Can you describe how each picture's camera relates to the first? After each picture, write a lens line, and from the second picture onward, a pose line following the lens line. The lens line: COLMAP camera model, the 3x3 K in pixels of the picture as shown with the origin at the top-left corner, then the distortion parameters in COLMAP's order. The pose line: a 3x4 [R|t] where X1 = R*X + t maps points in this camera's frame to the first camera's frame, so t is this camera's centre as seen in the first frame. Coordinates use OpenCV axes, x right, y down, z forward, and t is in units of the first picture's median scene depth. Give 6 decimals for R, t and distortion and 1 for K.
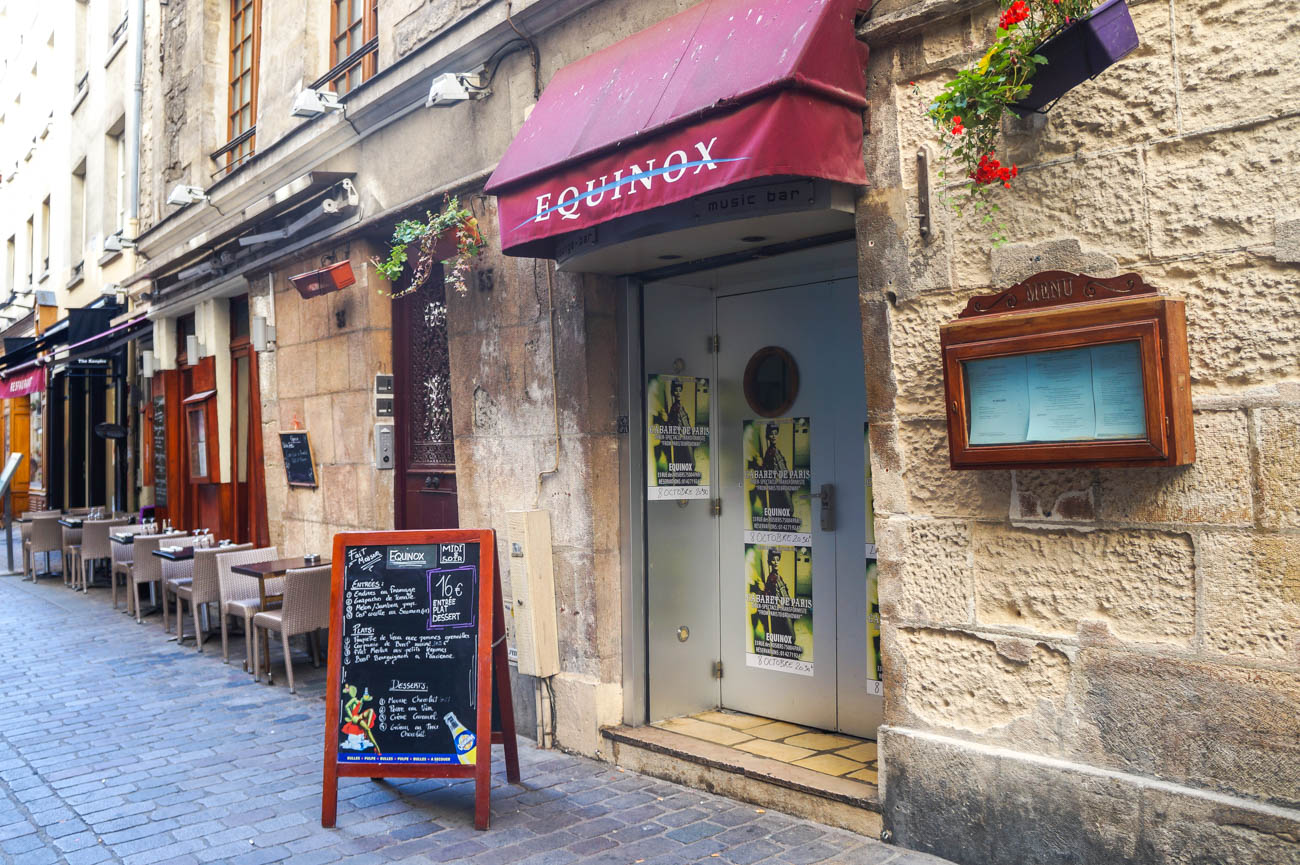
lens RADIAL K [[1133.2, 0, 649.1], [0, 1133.2, 432.2], [0, 0, 1]] dist [-0.114114, 0.022715]
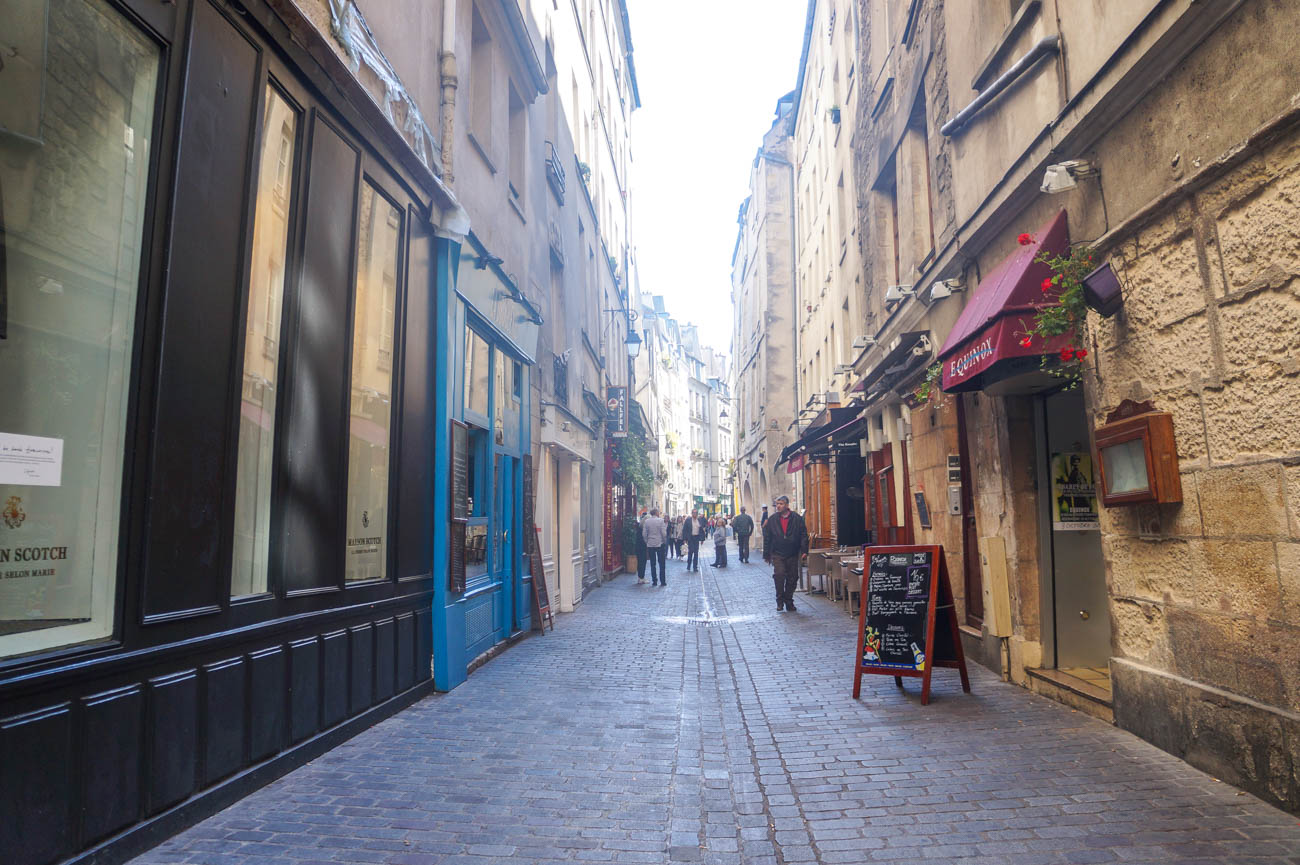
lens RADIAL K [[1046.7, 0, 646.9], [0, 1046.7, 438.4], [0, 0, 1]] dist [-0.018168, -0.011591]
pose [[0.741989, -0.060002, -0.667722, 0.652281], [0.027713, 0.997881, -0.058874, 0.000033], [0.669839, 0.025179, 0.742079, -0.579903]]
